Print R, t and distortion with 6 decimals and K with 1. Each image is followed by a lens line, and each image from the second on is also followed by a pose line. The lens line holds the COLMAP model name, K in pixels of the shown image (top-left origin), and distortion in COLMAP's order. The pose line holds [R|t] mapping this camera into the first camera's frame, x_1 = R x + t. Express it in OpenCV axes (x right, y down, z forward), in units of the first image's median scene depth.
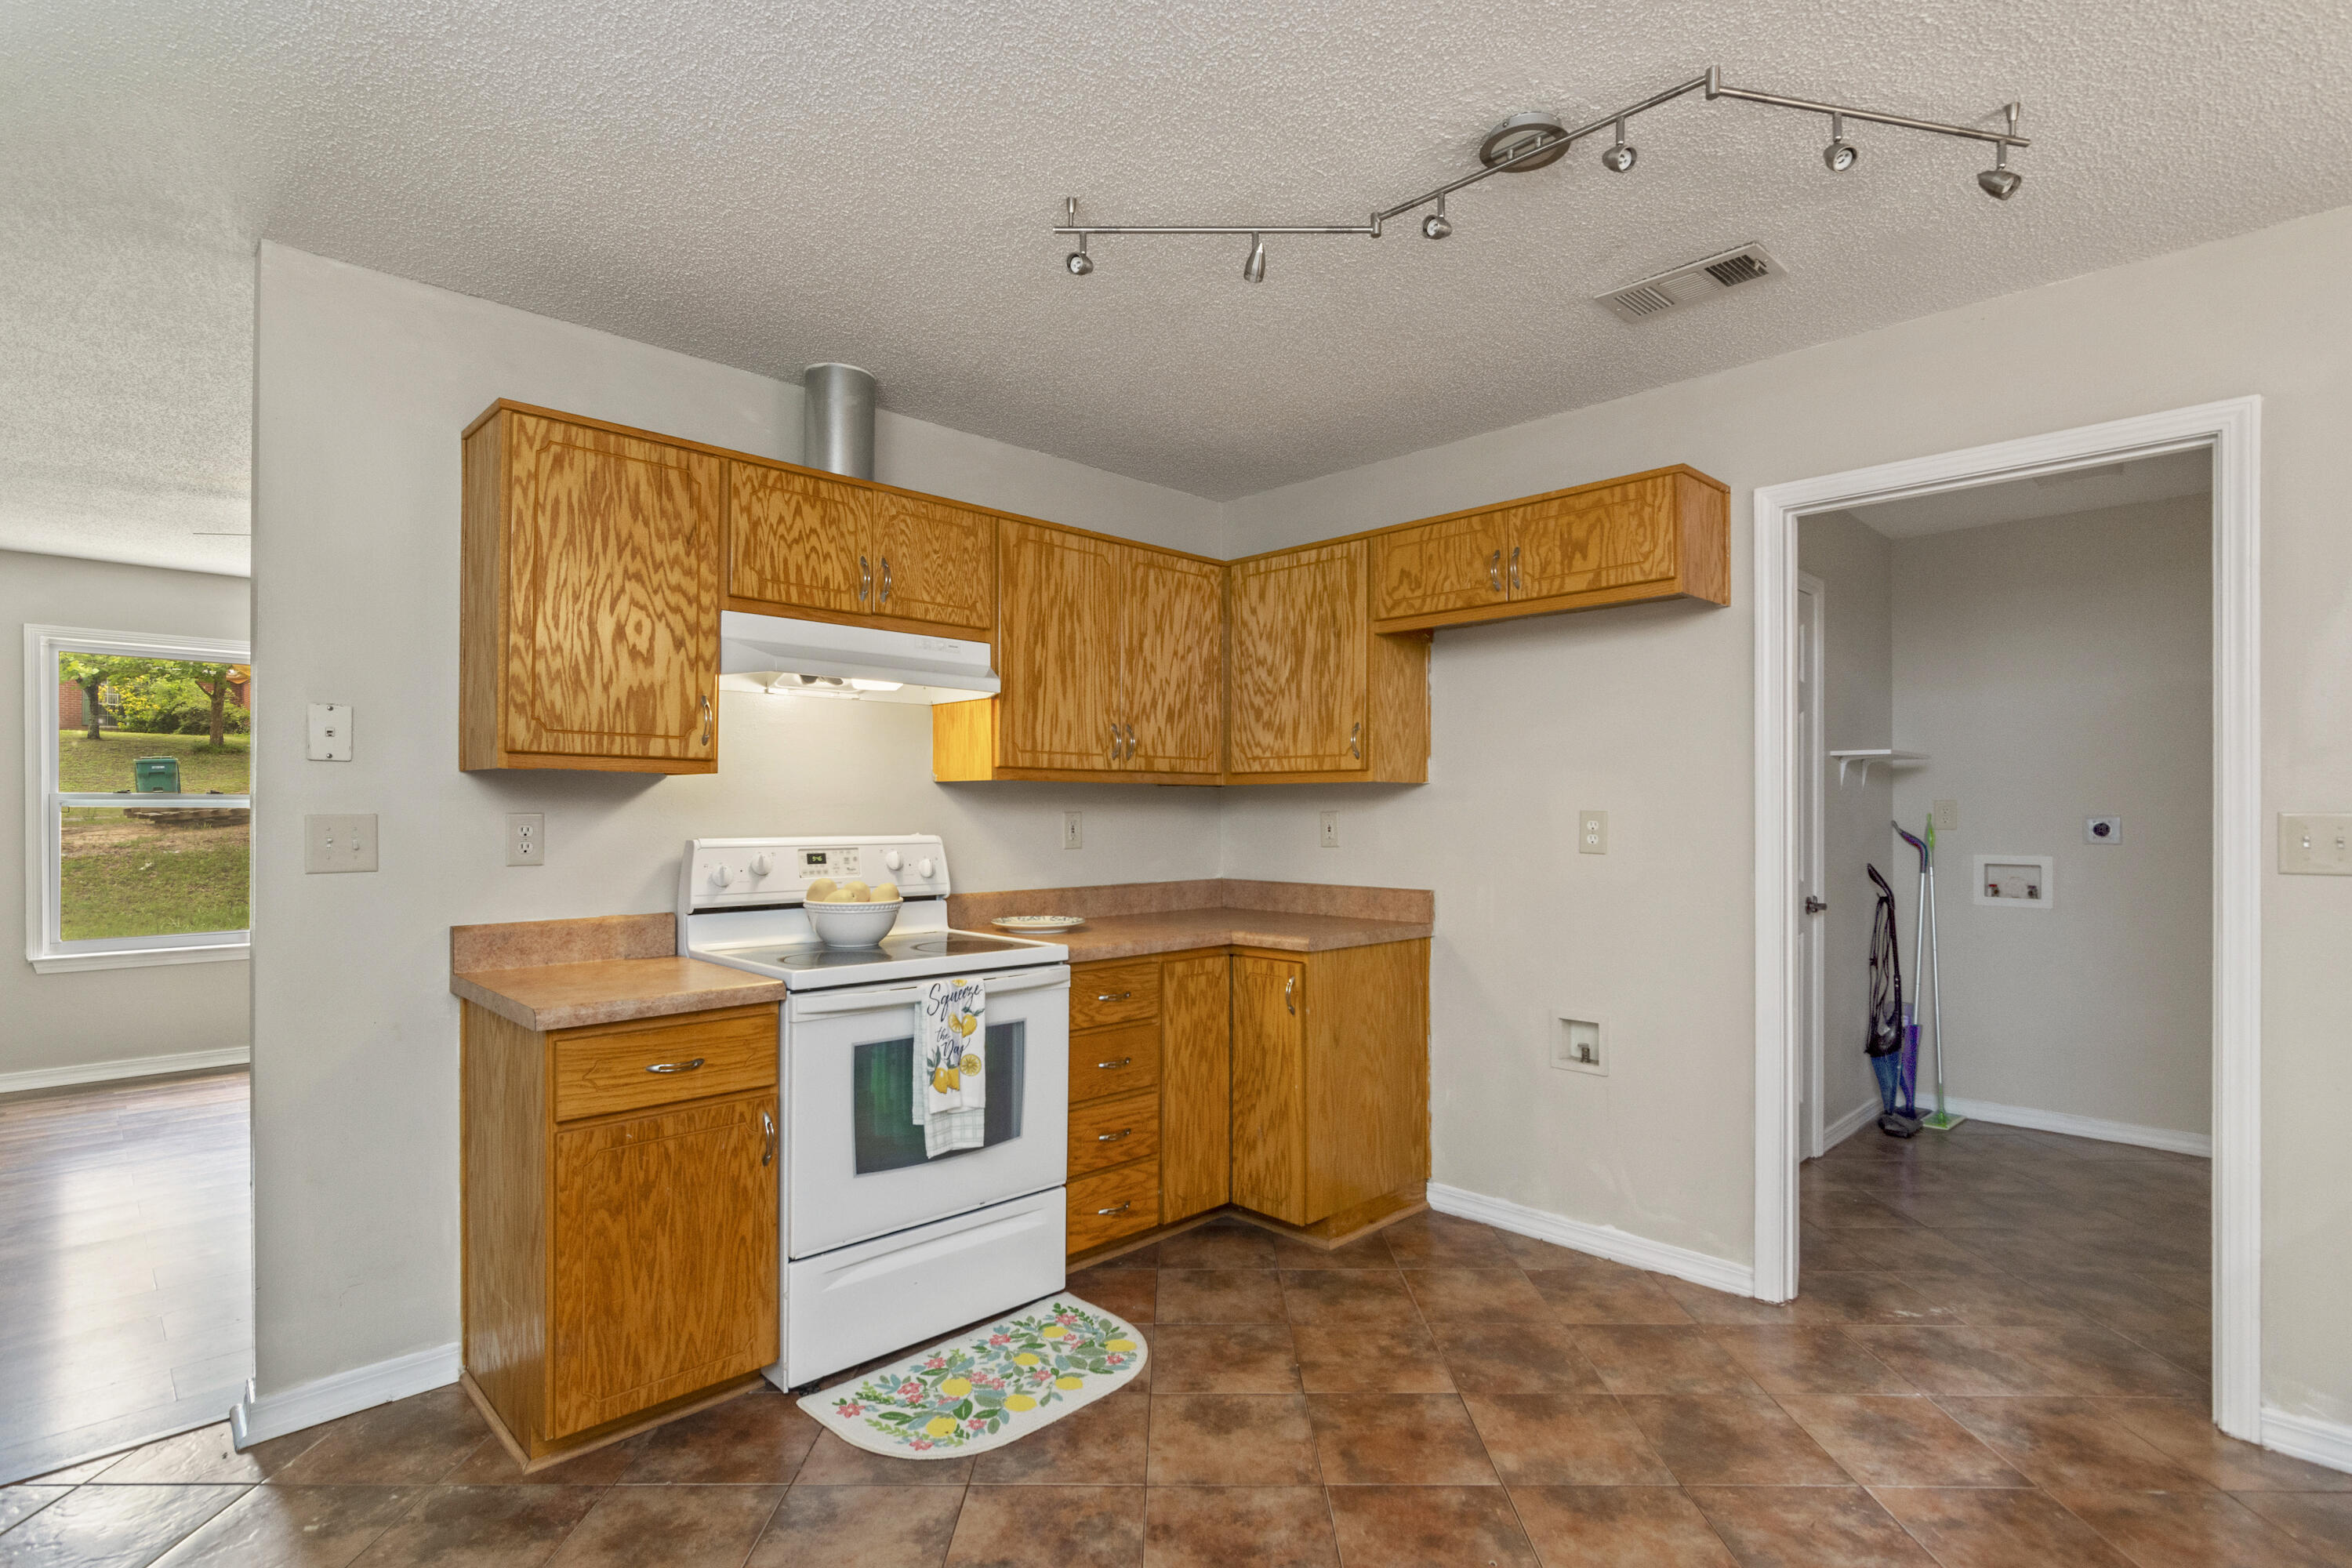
lens RADIAL K [[1139.1, 0, 1176.9], [0, 1139.1, 818.2], [0, 0, 1]] dist [0.000338, 0.000878]
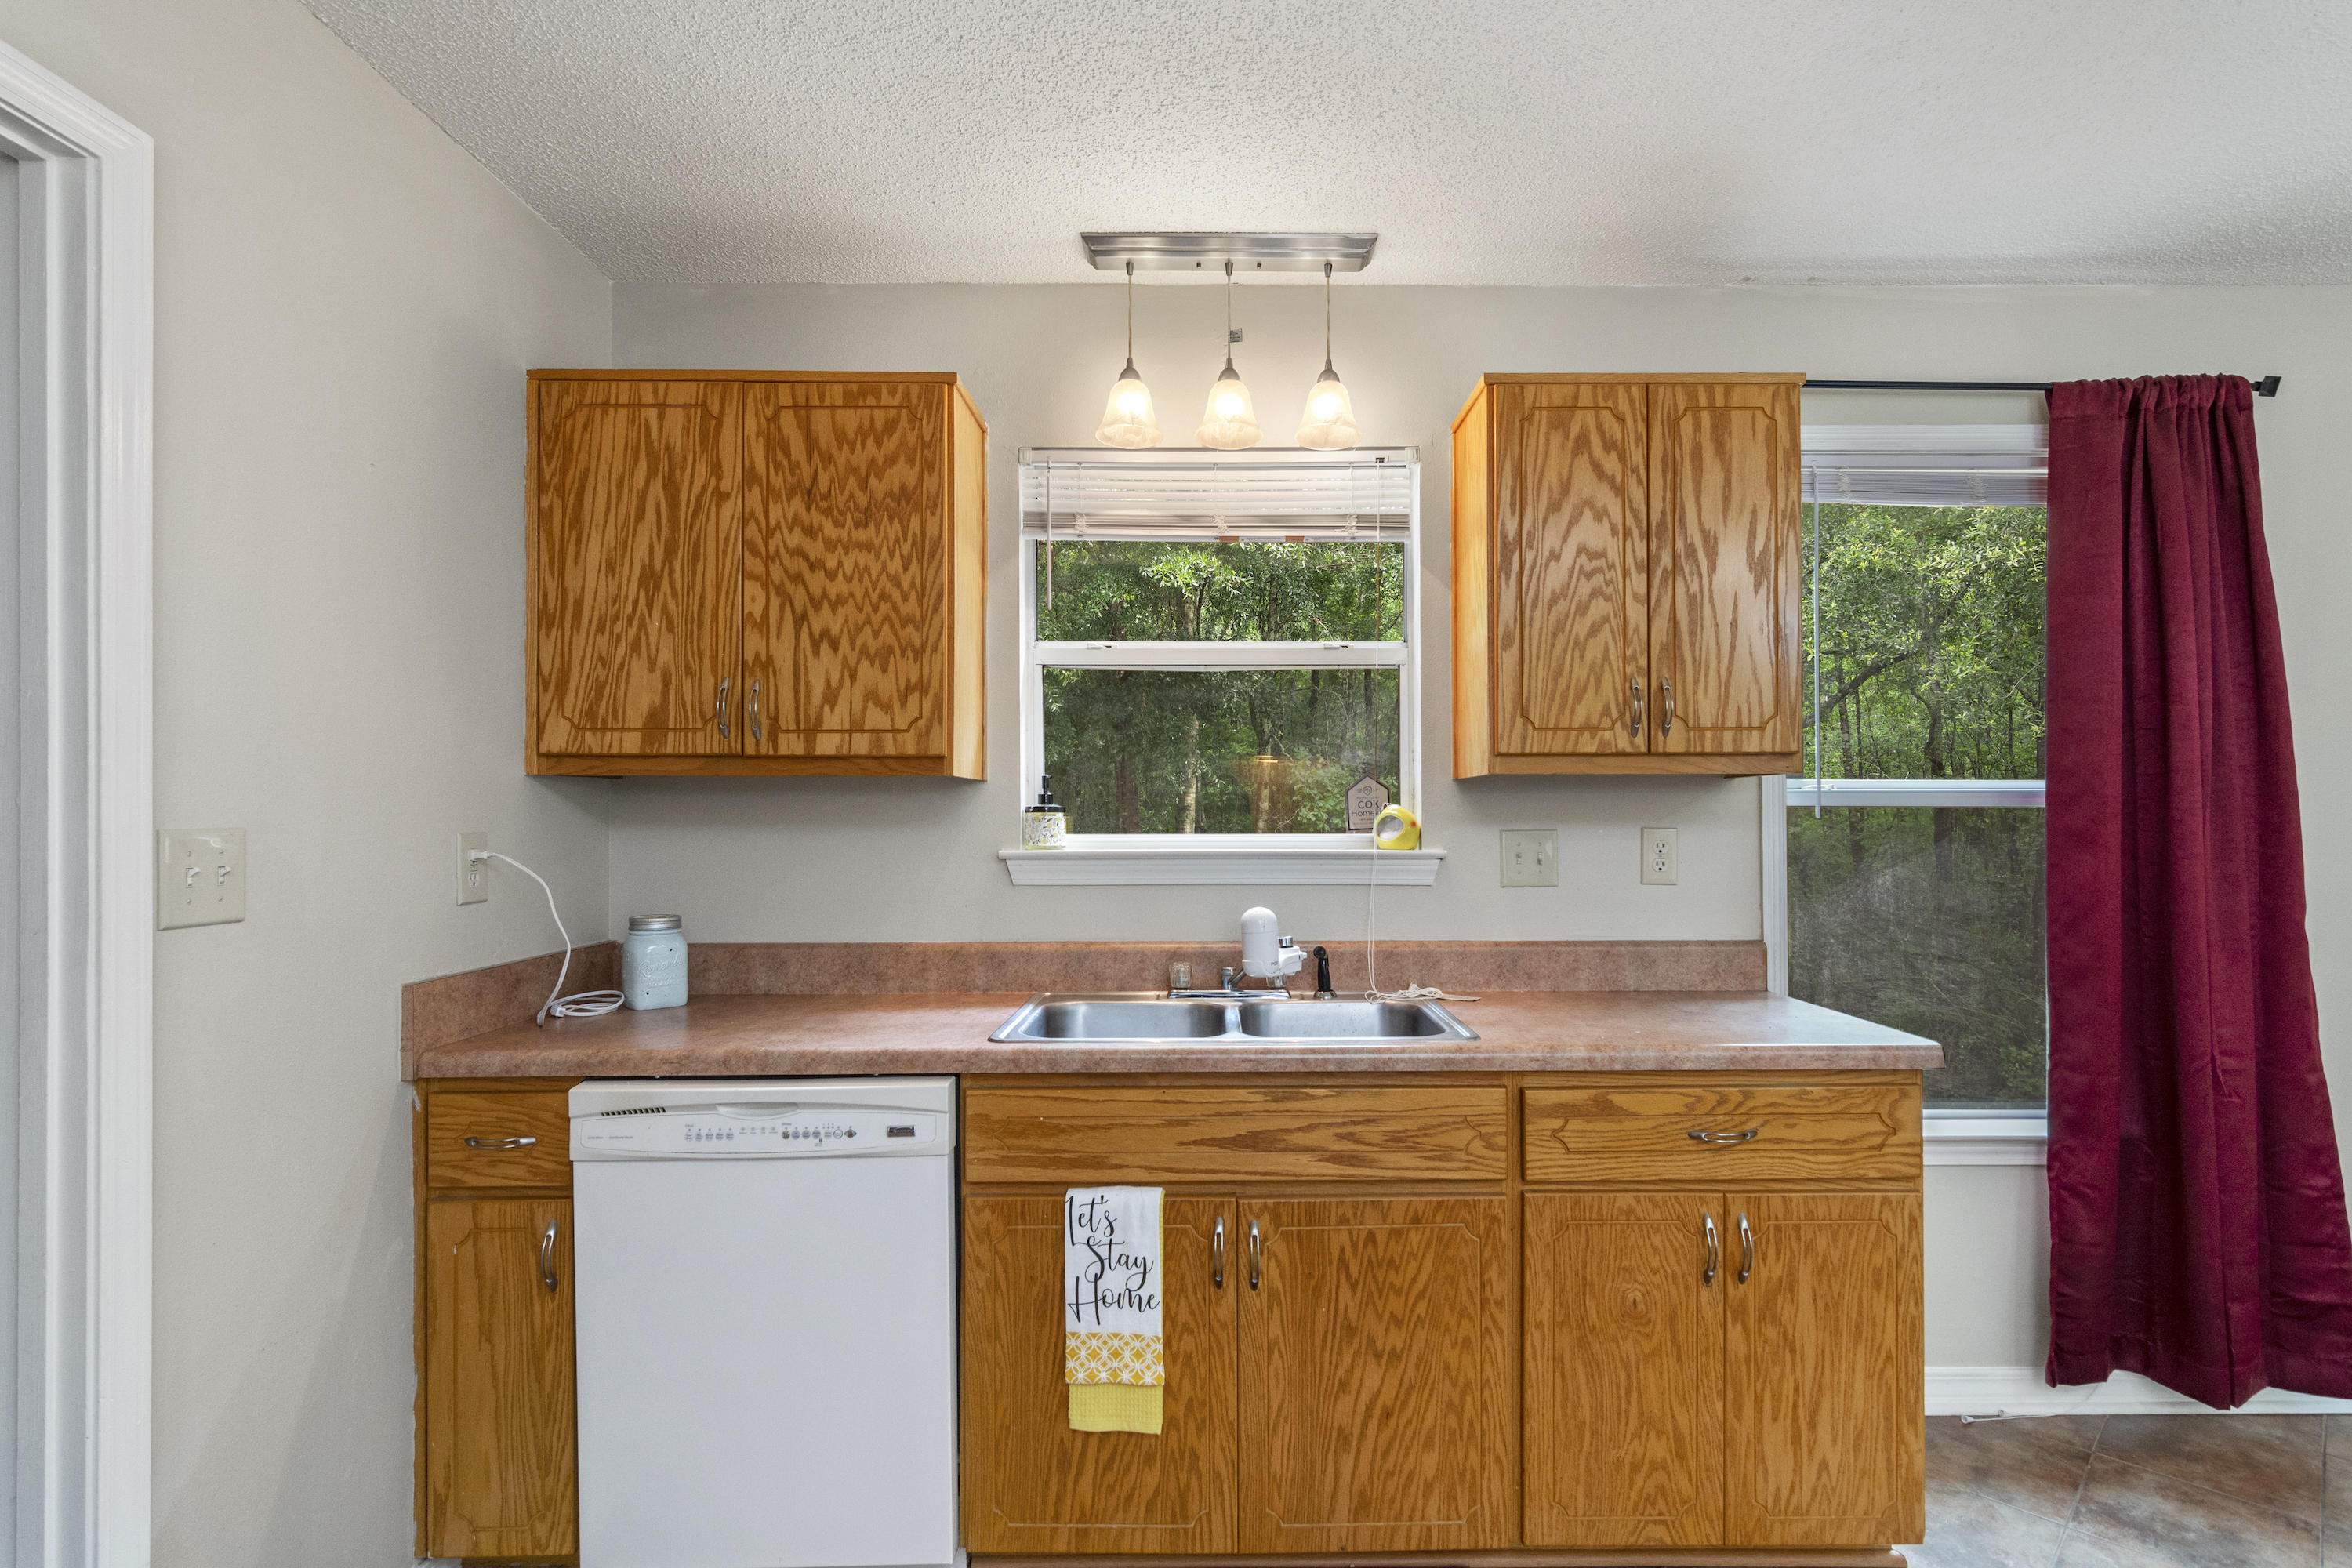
lens RADIAL K [[1153.1, 0, 1213.4], [0, 1153.1, 799.5], [0, 0, 1]] dist [0.002027, 0.000503]
pose [[-0.724269, 0.009629, 0.689451, 0.098940], [0.007862, 0.999953, -0.005707, -0.012369], [-0.689473, 0.001287, -0.724310, 0.838186]]
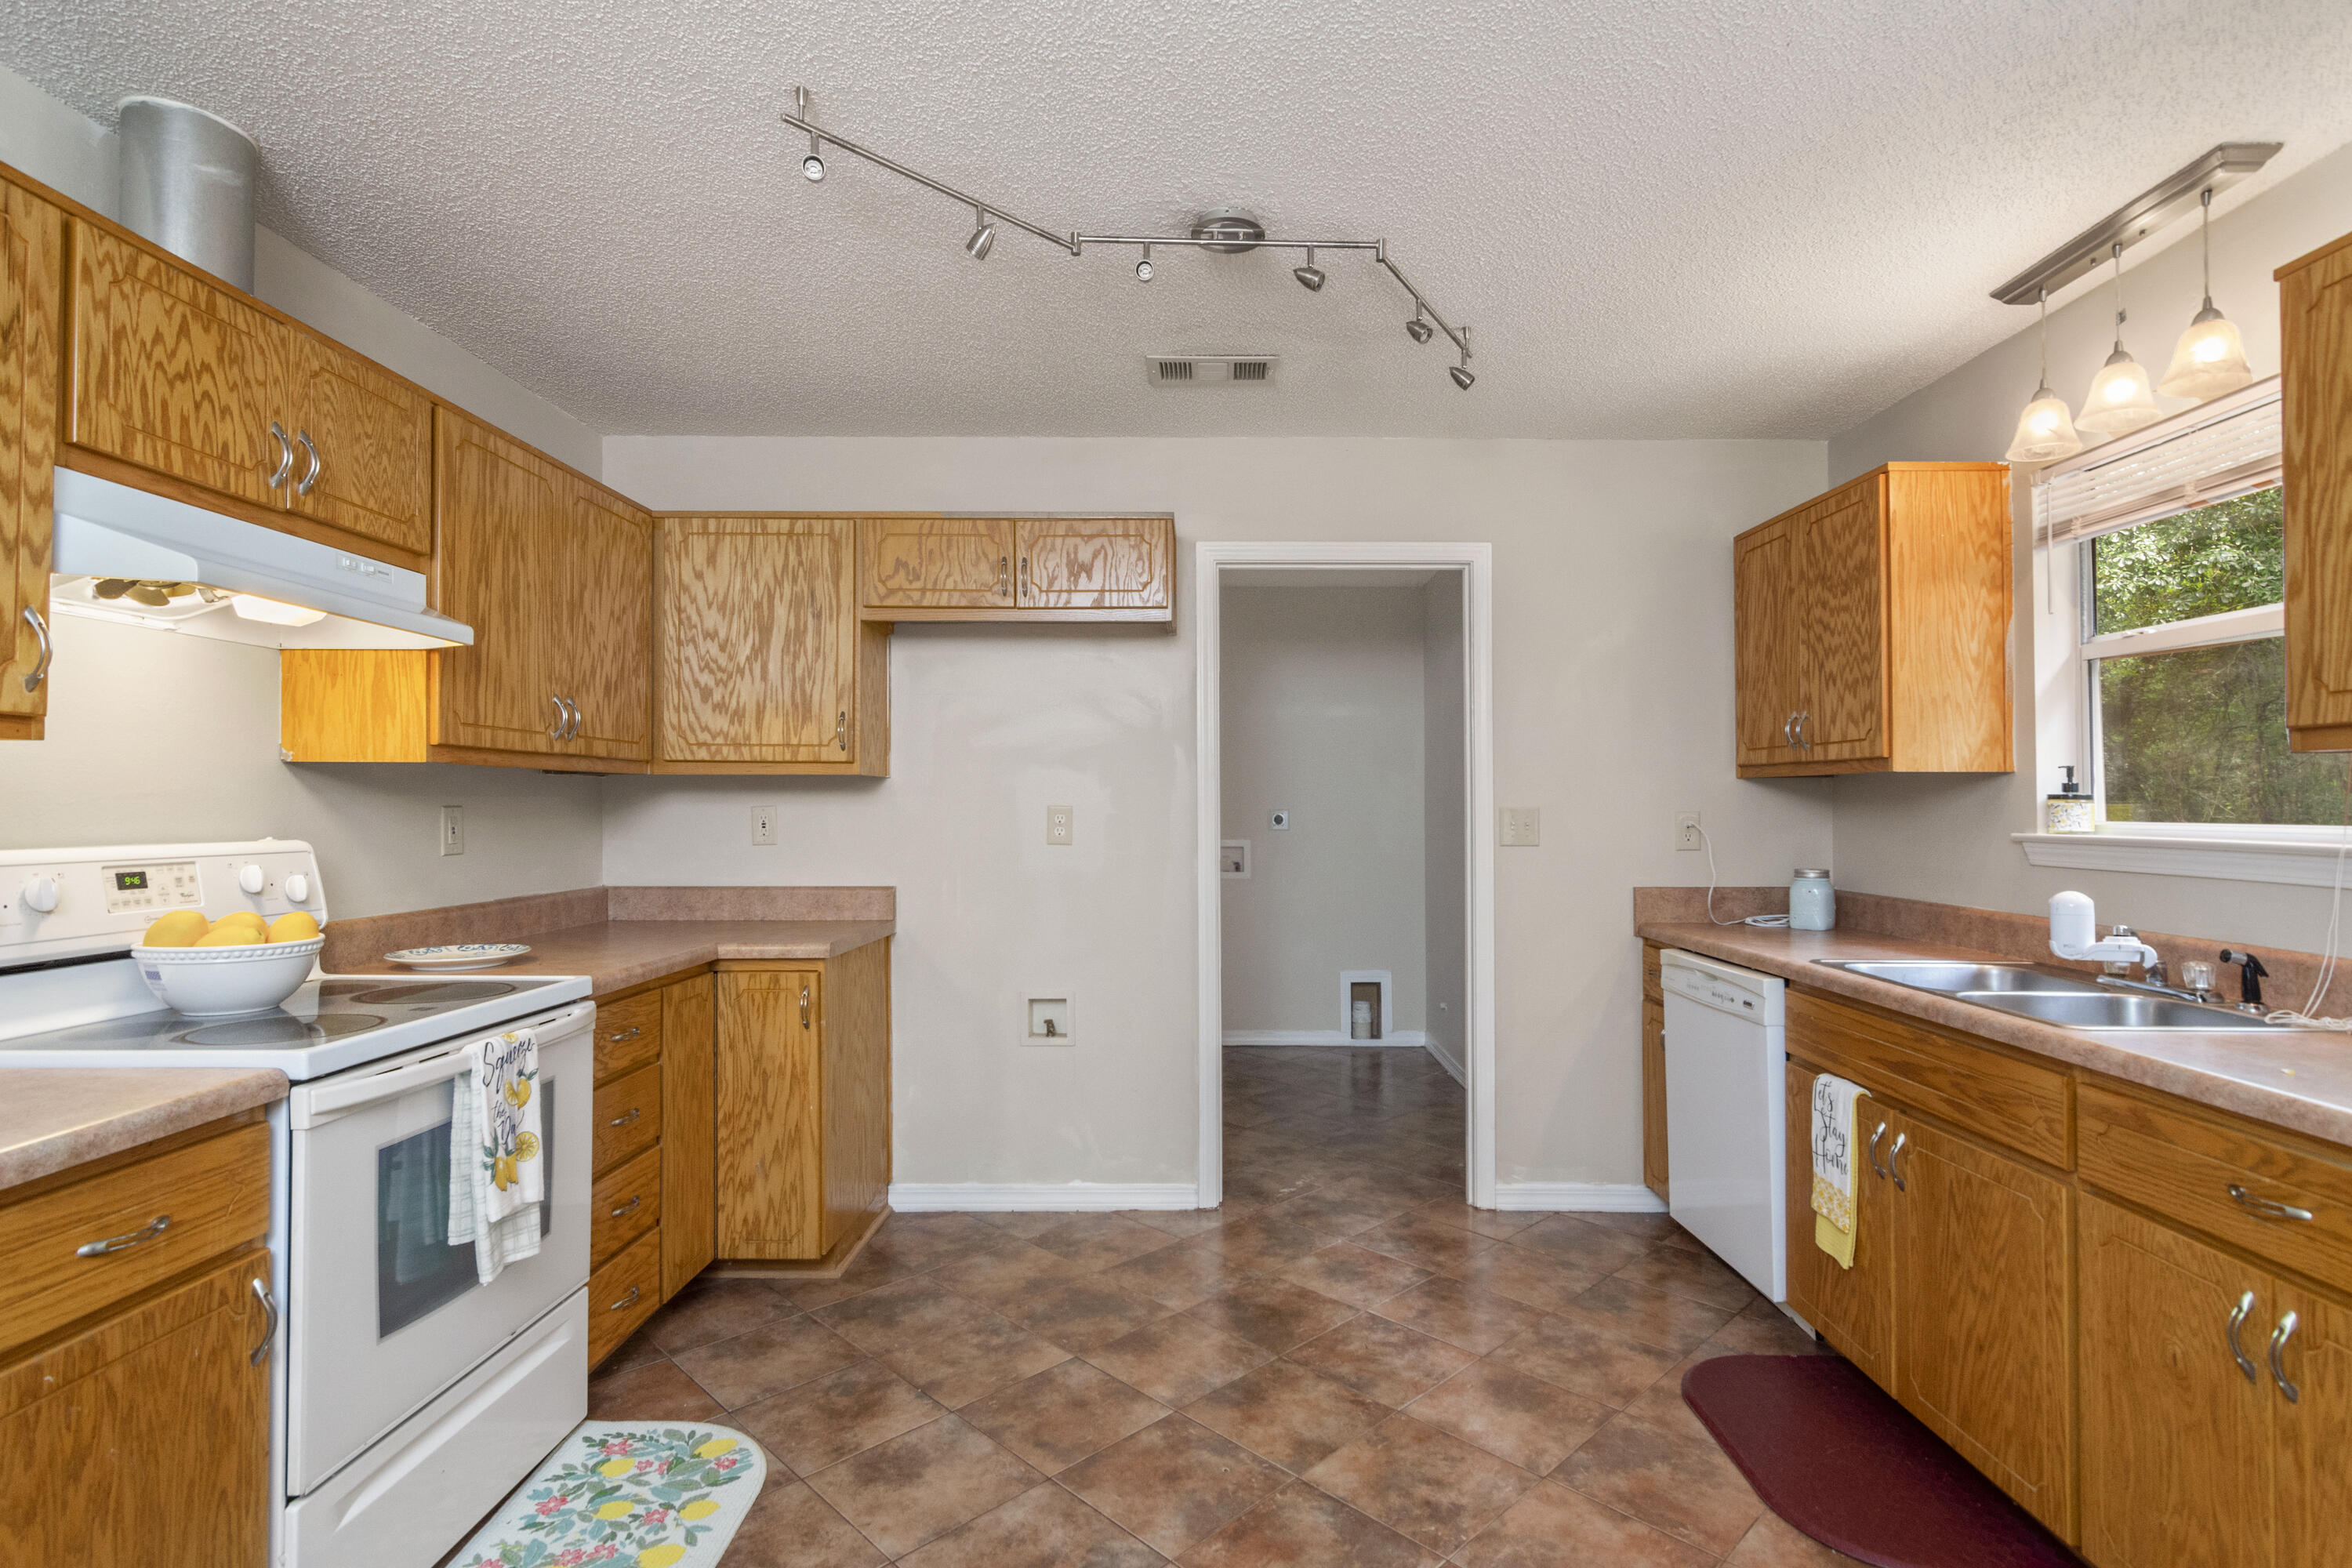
lens RADIAL K [[1153.1, 0, 1213.4], [0, 1153.1, 799.5], [0, 0, 1]] dist [0.002027, 0.000503]
pose [[0.693295, 0.005471, 0.720633, -0.371442], [0.002113, 0.999951, -0.009625, -0.001673], [-0.720651, 0.008196, 0.693250, 0.136321]]
